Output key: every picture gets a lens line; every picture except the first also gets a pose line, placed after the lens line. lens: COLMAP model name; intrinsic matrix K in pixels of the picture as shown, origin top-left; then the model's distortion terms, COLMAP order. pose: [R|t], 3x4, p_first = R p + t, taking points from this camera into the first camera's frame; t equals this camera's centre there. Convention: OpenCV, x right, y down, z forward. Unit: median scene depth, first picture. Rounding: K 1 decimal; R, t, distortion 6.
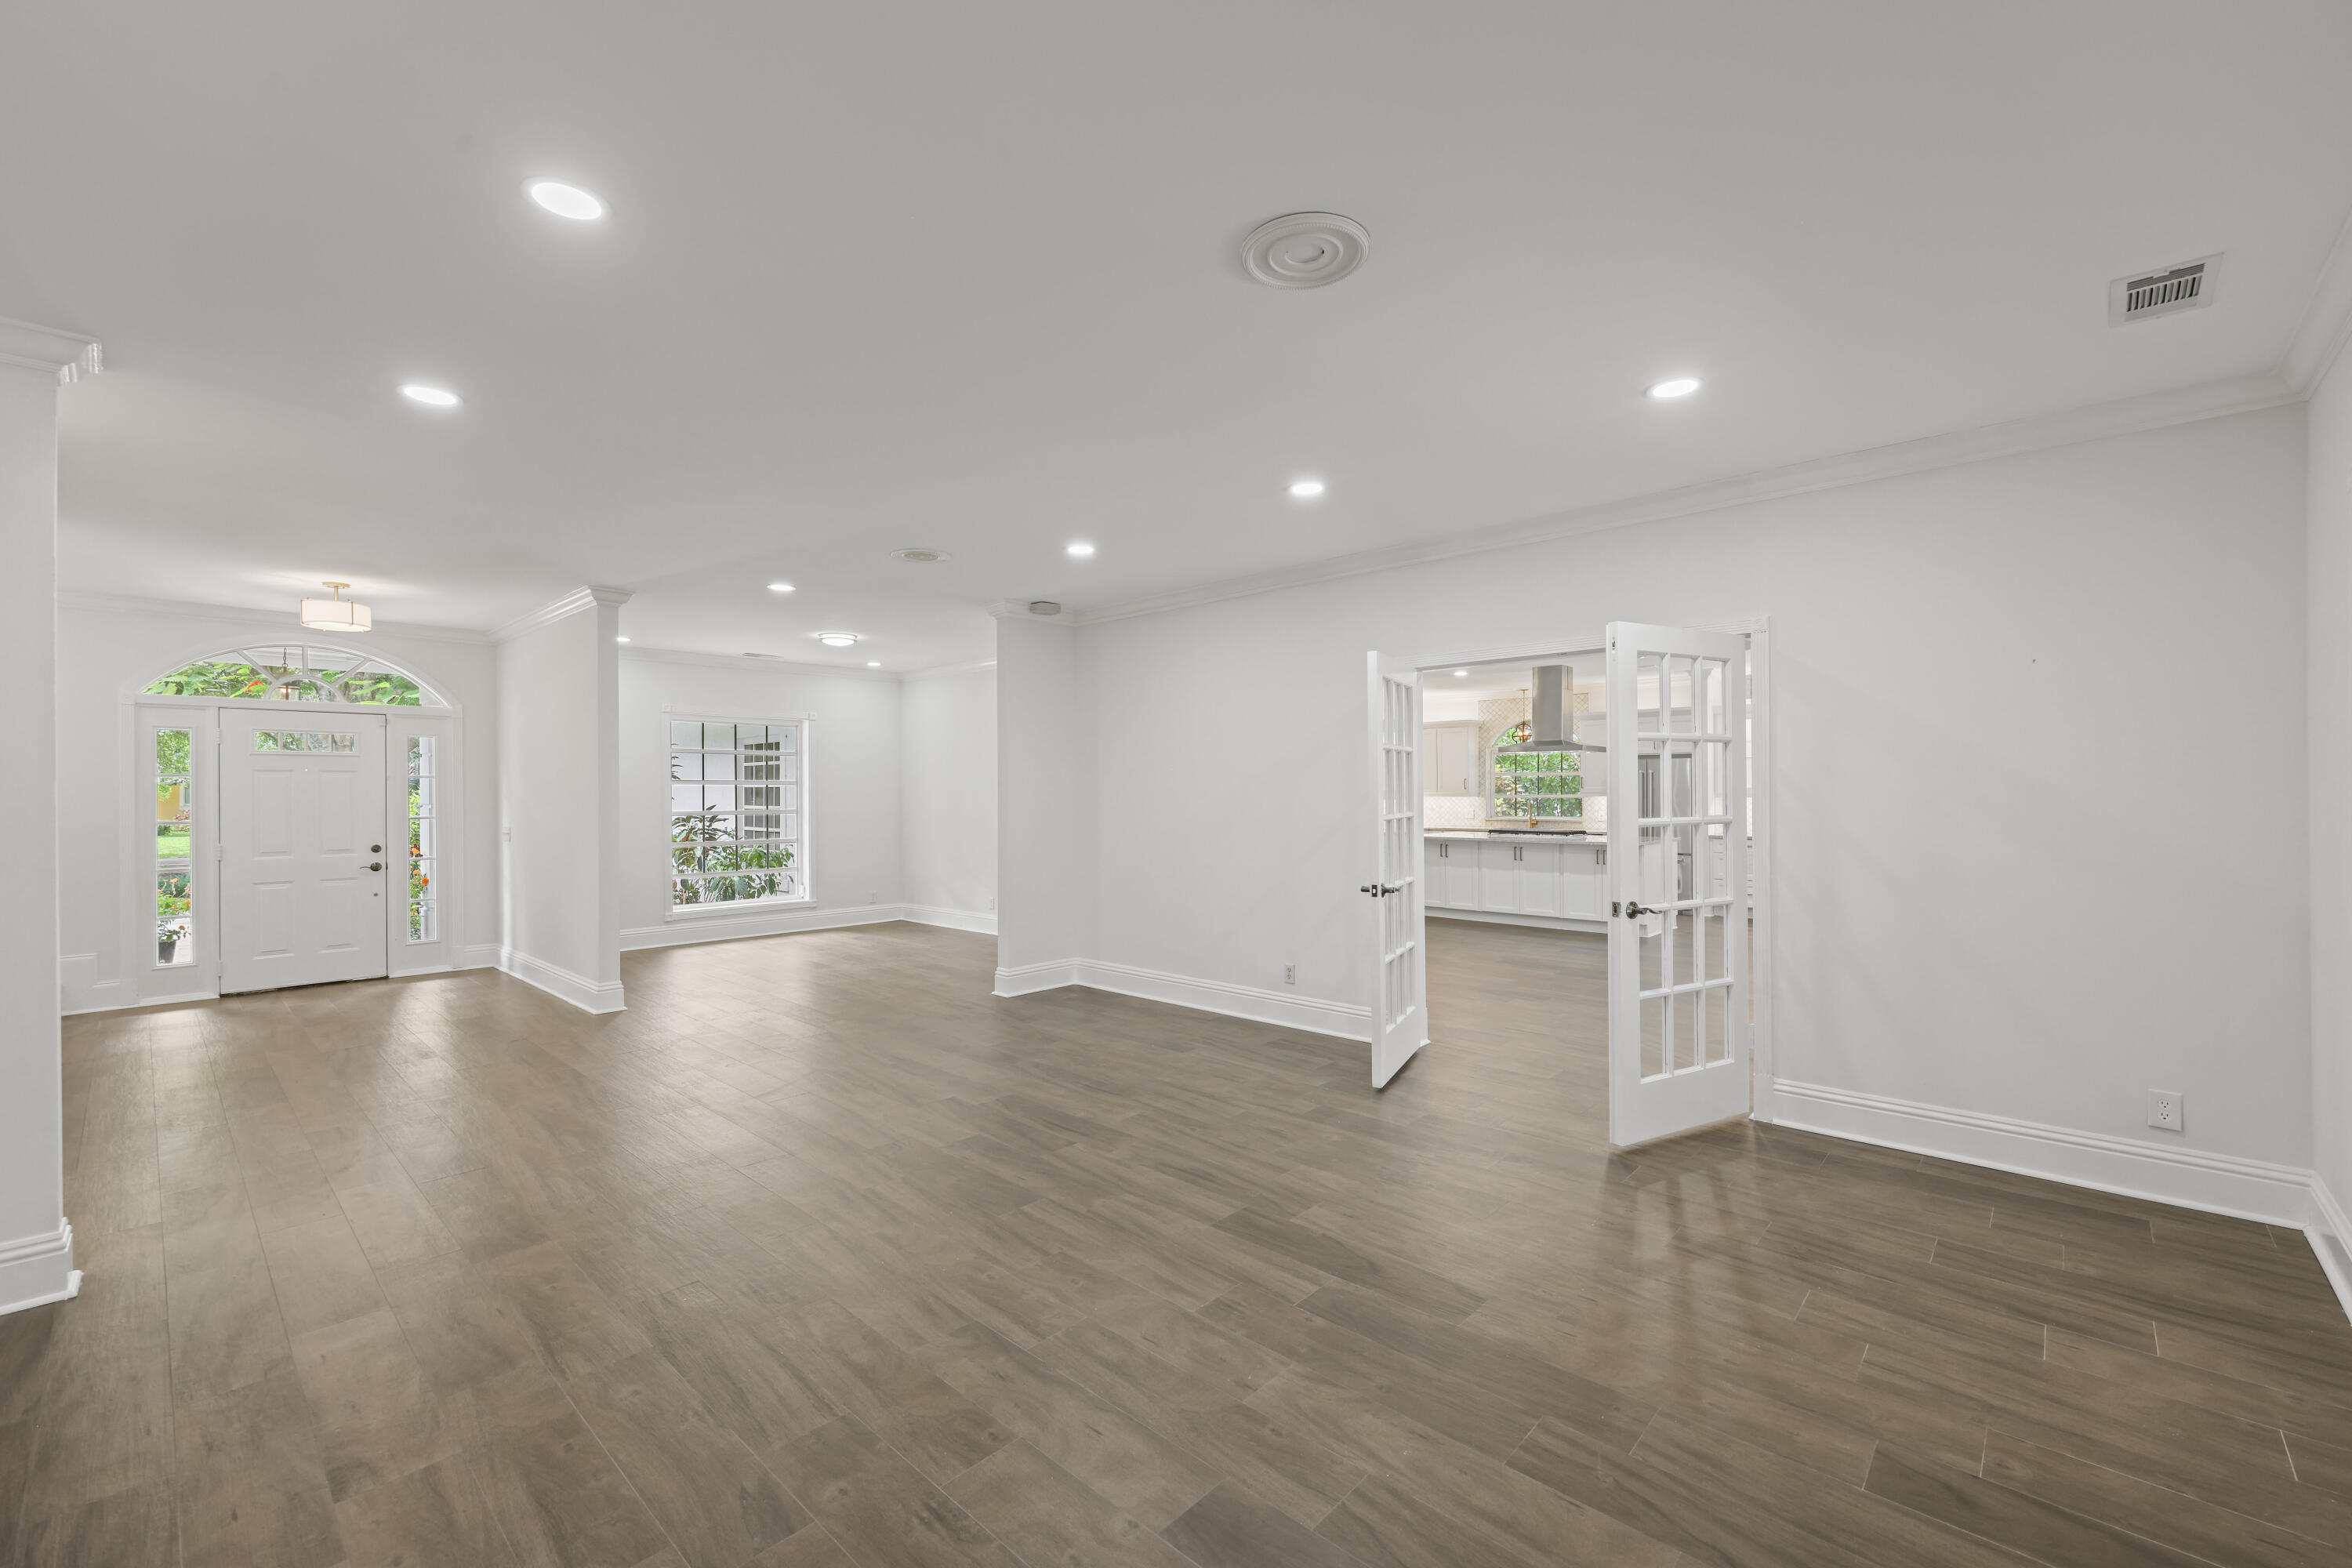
lens RADIAL K [[971.5, 0, 1168.4], [0, 971.5, 788.5], [0, 0, 1]] dist [0.003153, -0.000330]
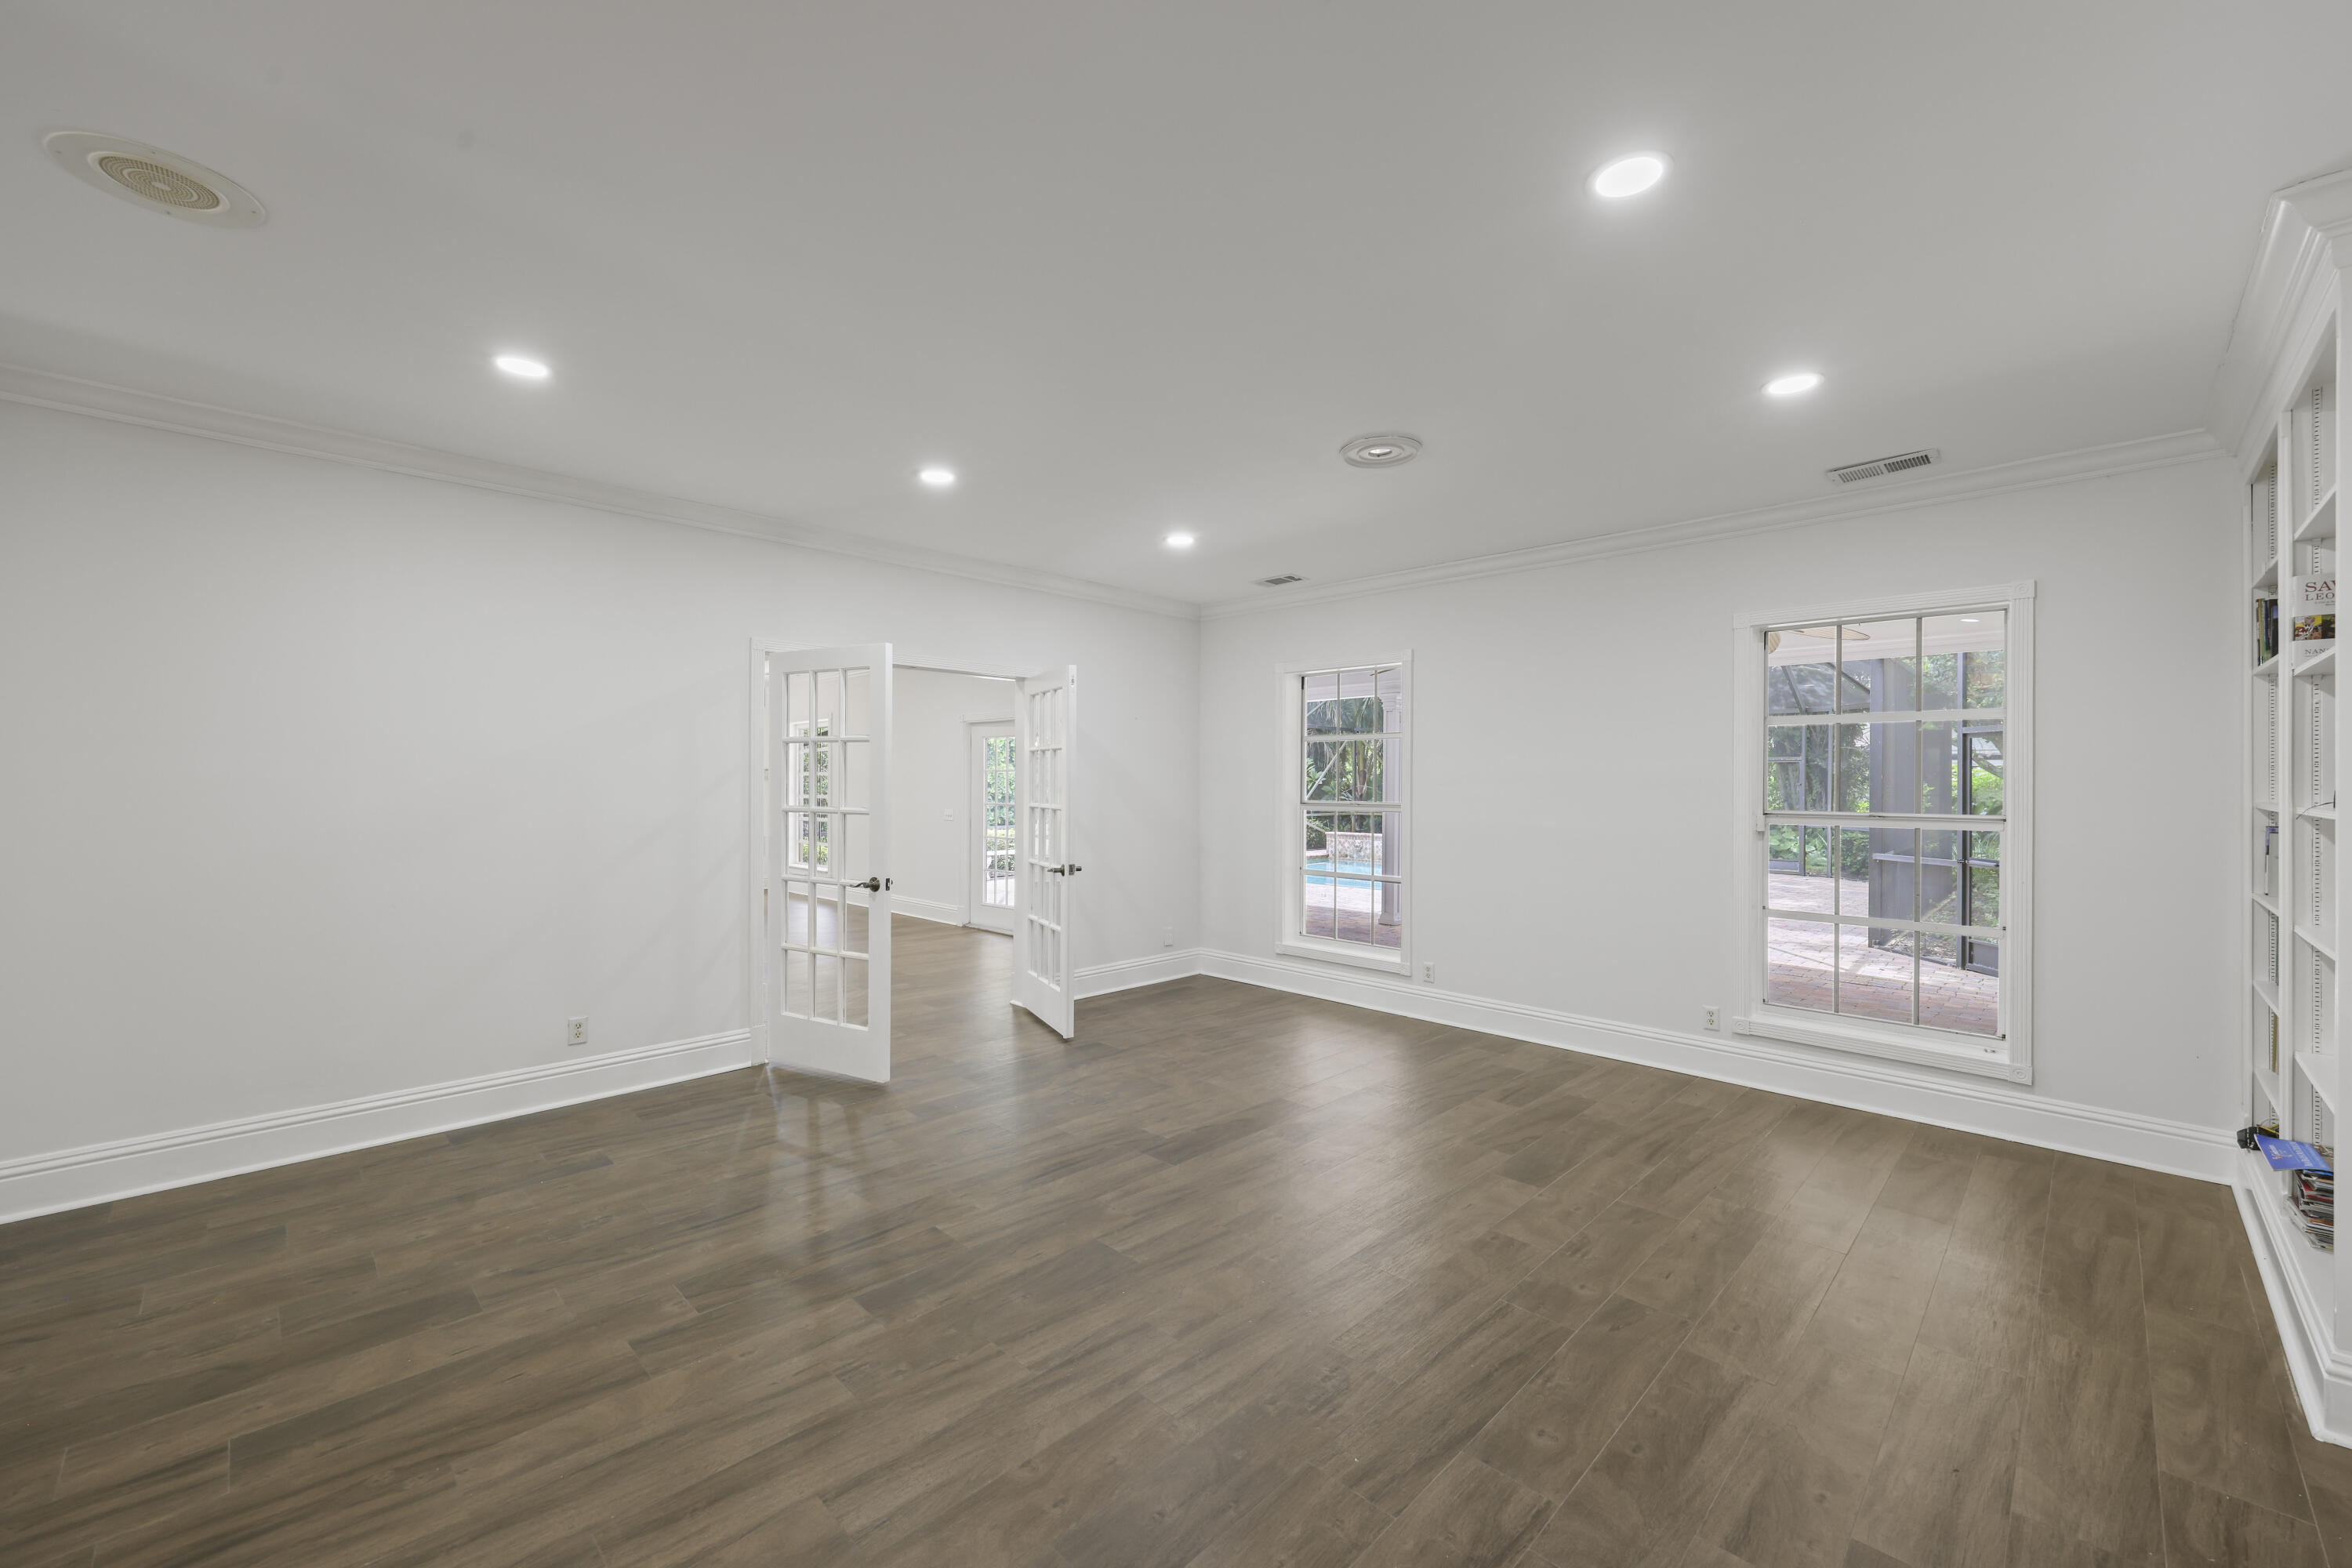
lens RADIAL K [[935.5, 0, 1174.4], [0, 935.5, 781.0], [0, 0, 1]] dist [0.001354, 0.000089]
pose [[0.028921, 0.005192, 0.999568, -0.803459], [-0.006561, 0.999966, -0.005004, 0.000738], [-0.999560, -0.006413, 0.028954, 0.732224]]
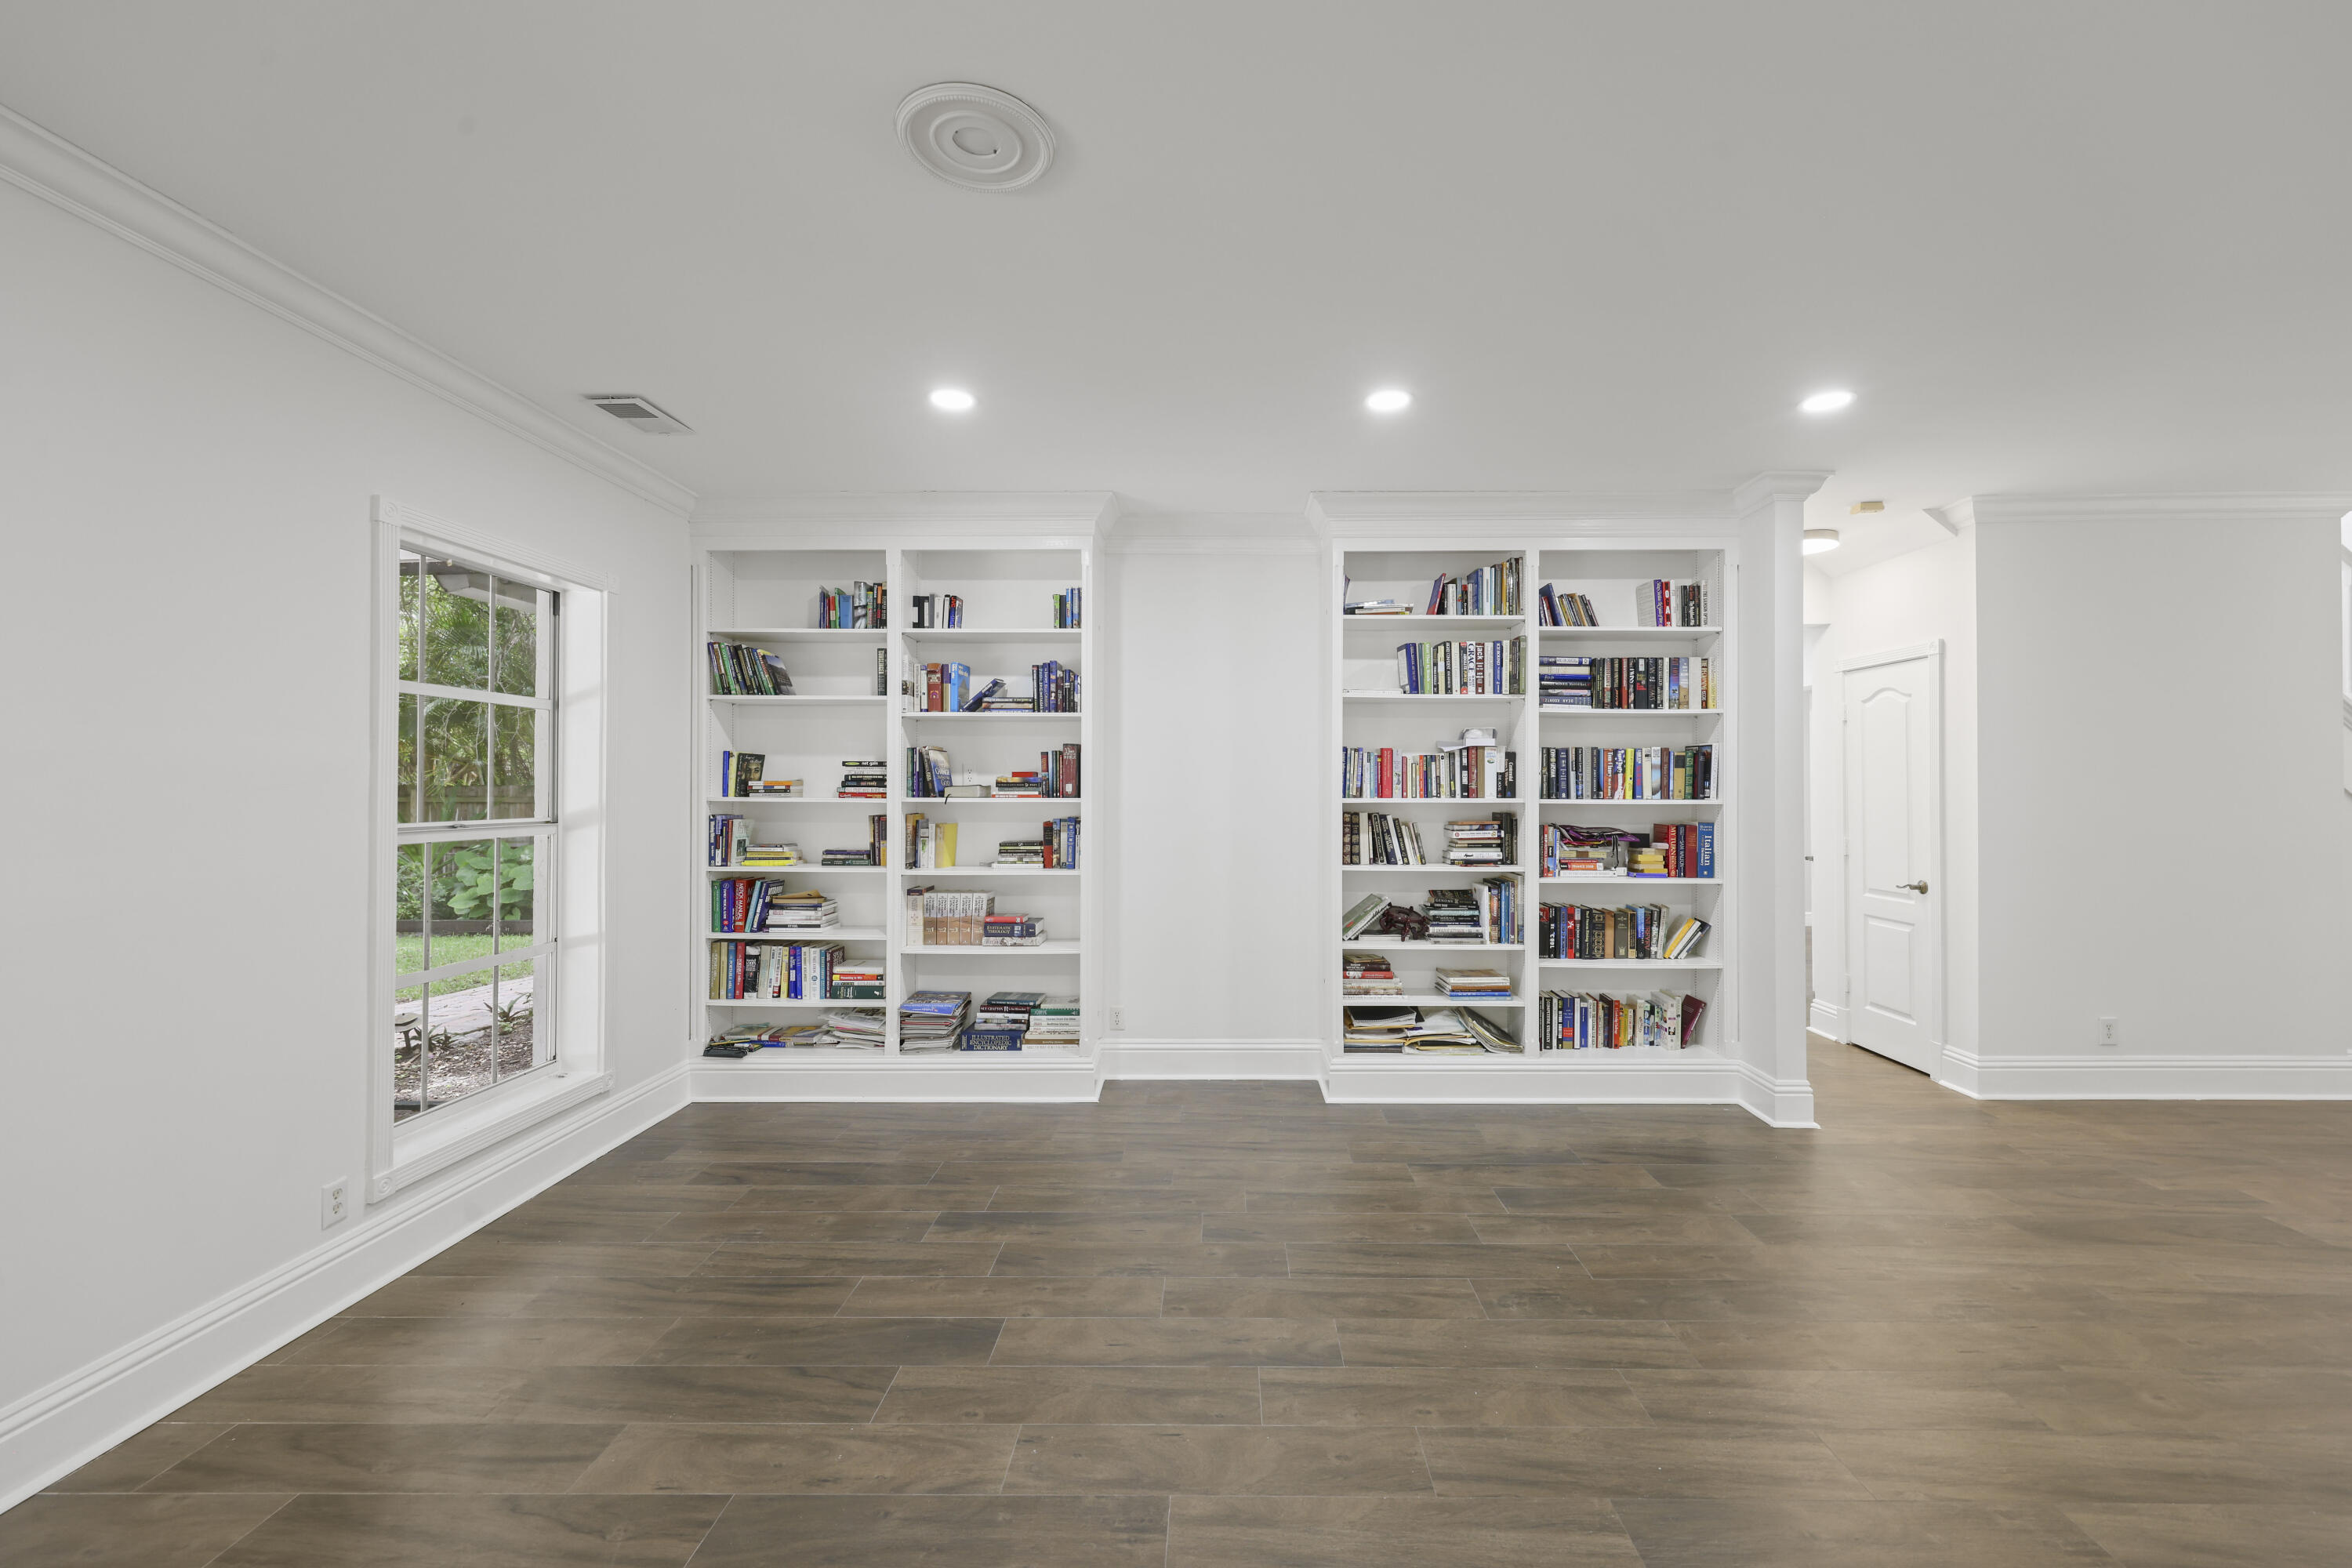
lens RADIAL K [[935.5, 0, 1221.1], [0, 935.5, 790.2], [0, 0, 1]] dist [0.001354, 0.000089]
pose [[-0.729719, 0.004403, -0.683732, 0.302234], [0.005025, 0.999987, 0.001076, 0.001766], [0.683728, -0.002651, -0.729732, 0.973852]]
